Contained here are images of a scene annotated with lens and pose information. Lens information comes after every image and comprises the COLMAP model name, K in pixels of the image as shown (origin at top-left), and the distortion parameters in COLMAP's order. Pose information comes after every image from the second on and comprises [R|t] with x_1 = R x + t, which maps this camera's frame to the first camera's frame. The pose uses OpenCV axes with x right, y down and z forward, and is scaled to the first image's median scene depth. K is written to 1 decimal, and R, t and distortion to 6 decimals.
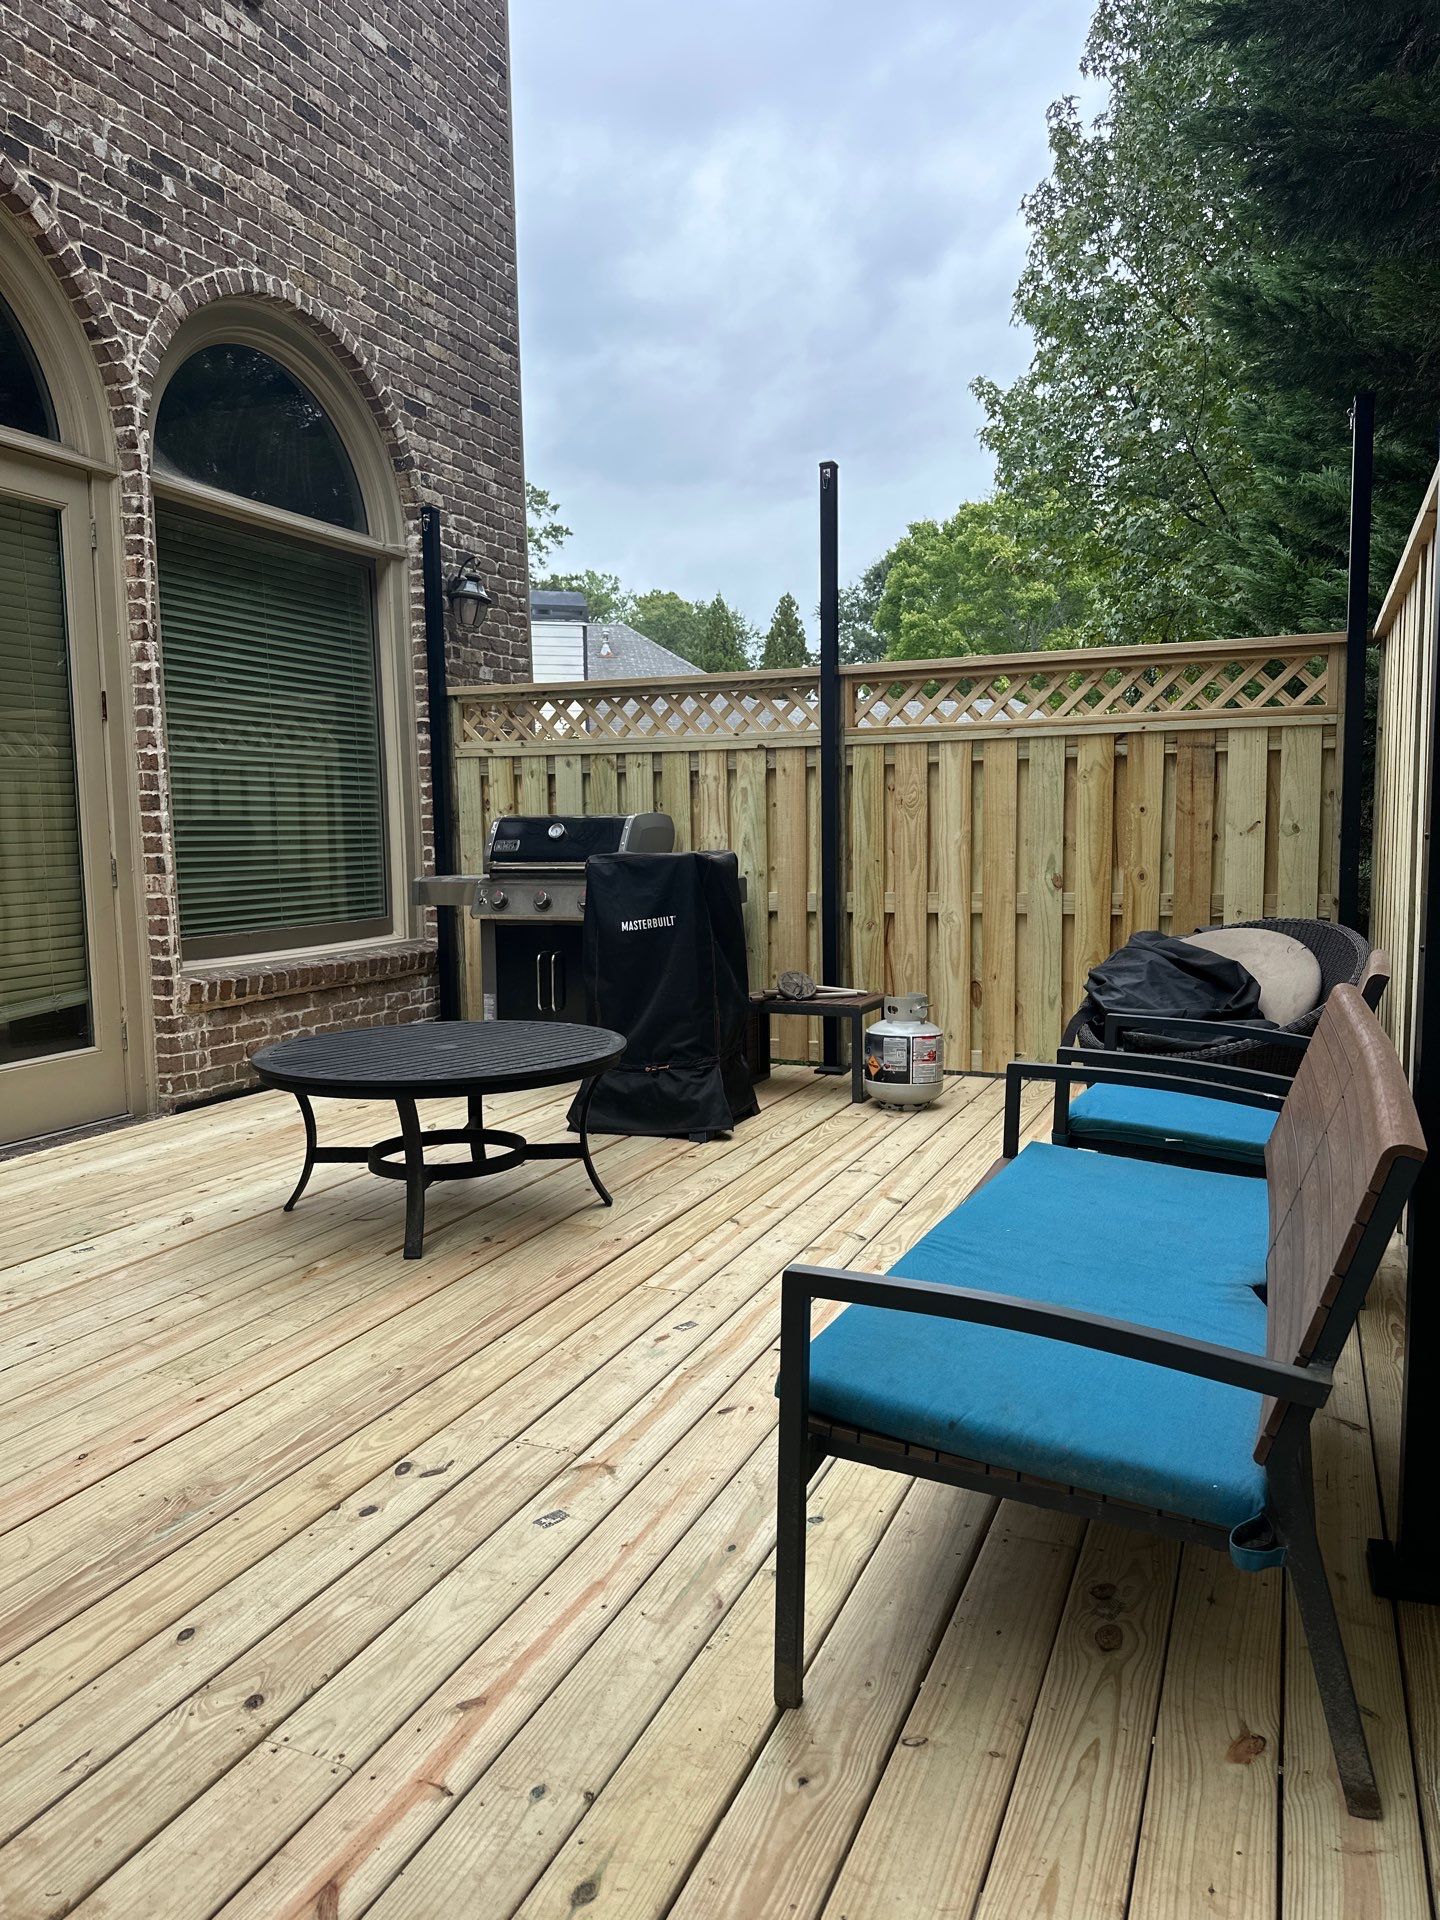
lens RADIAL K [[1345.0, 0, 702.1], [0, 1345.0, 1019.0], [0, 0, 1]] dist [0.068202, -0.114592]
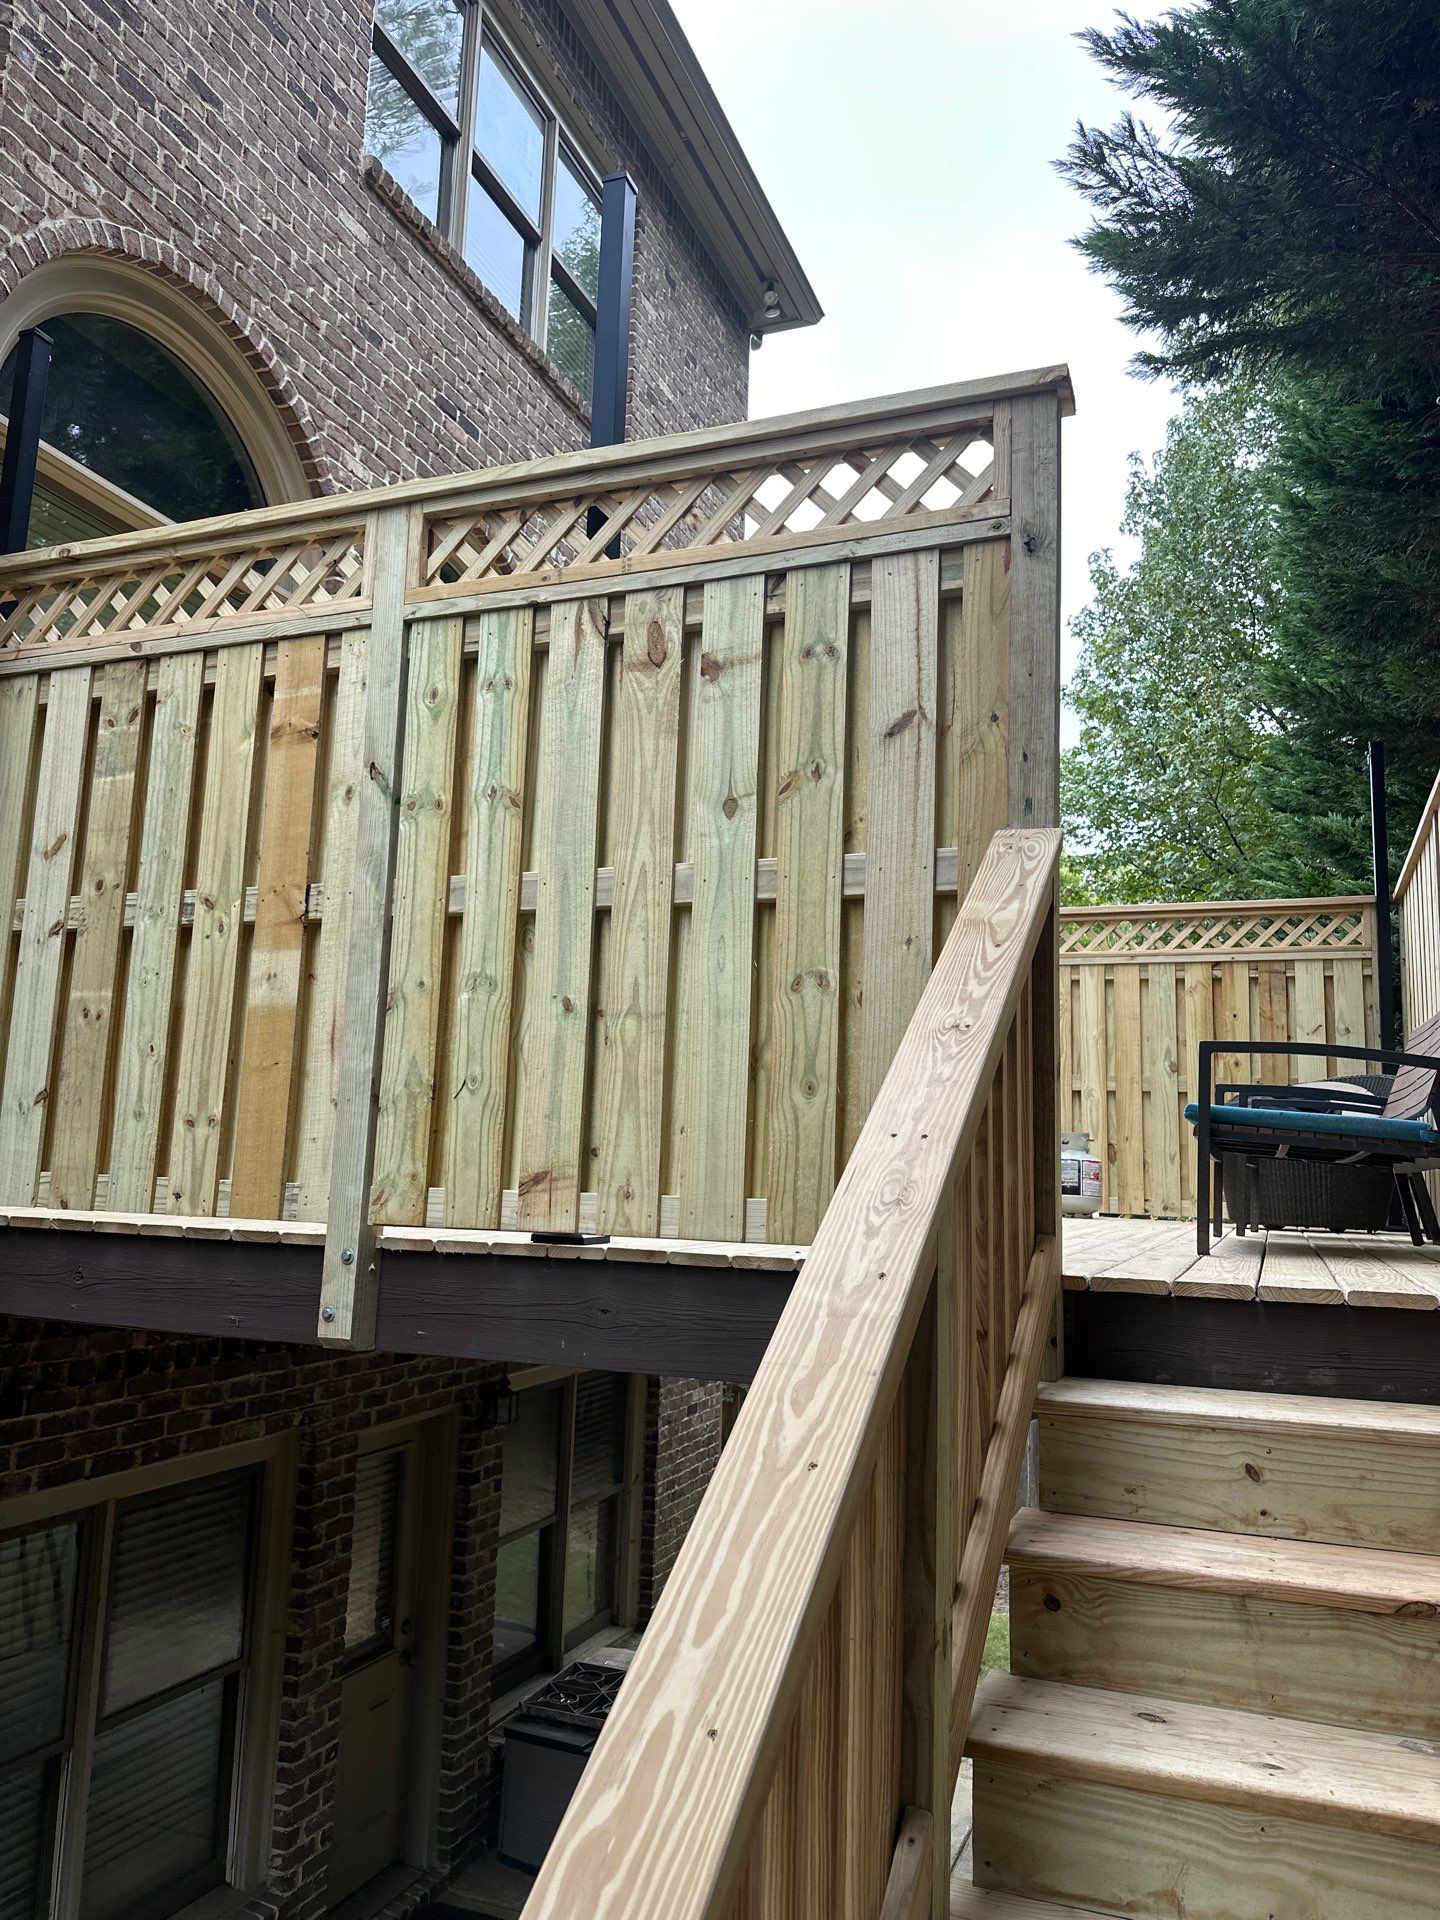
lens RADIAL K [[1360.1, 0, 717.2], [0, 1360.1, 970.8], [0, 0, 1]] dist [0.014694, -0.018761]
pose [[0.998371, 0.055907, 0.011388, -0.209422], [-0.050559, 0.959395, -0.277499, 0.203911], [-0.026440, 0.276471, 0.960658, -0.314207]]
